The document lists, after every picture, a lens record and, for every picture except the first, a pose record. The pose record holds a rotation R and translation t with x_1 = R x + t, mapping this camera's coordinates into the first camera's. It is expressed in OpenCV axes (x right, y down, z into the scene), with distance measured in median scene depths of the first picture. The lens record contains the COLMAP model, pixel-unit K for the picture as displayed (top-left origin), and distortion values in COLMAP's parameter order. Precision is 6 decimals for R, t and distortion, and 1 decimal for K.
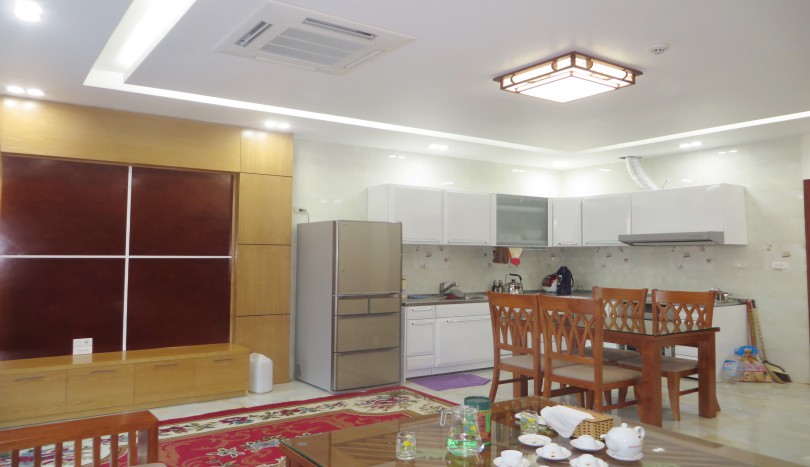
lens RADIAL K [[599.3, 0, 399.2], [0, 599.3, 229.9], [0, 0, 1]] dist [-0.010432, -0.001960]
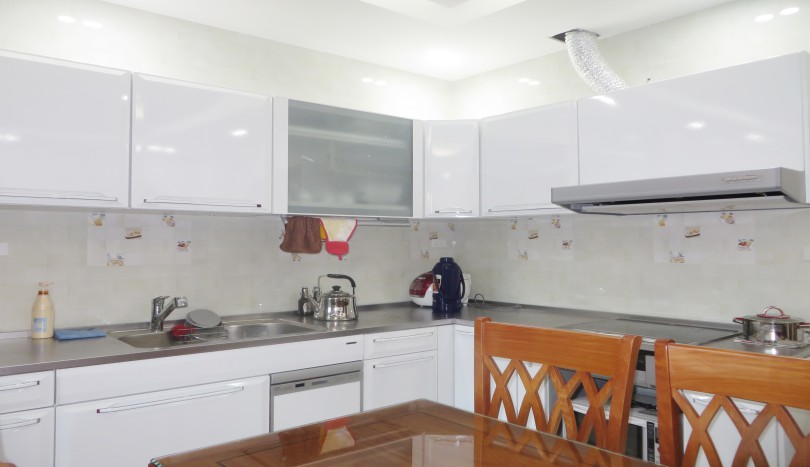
lens RADIAL K [[599.3, 0, 399.2], [0, 599.3, 229.9], [0, 0, 1]] dist [-0.010432, -0.001960]
pose [[0.995491, -0.003888, 0.094773, 0.195158], [0.002017, 0.999801, 0.019832, 0.028775], [-0.094831, -0.019552, 0.995301, 0.522379]]
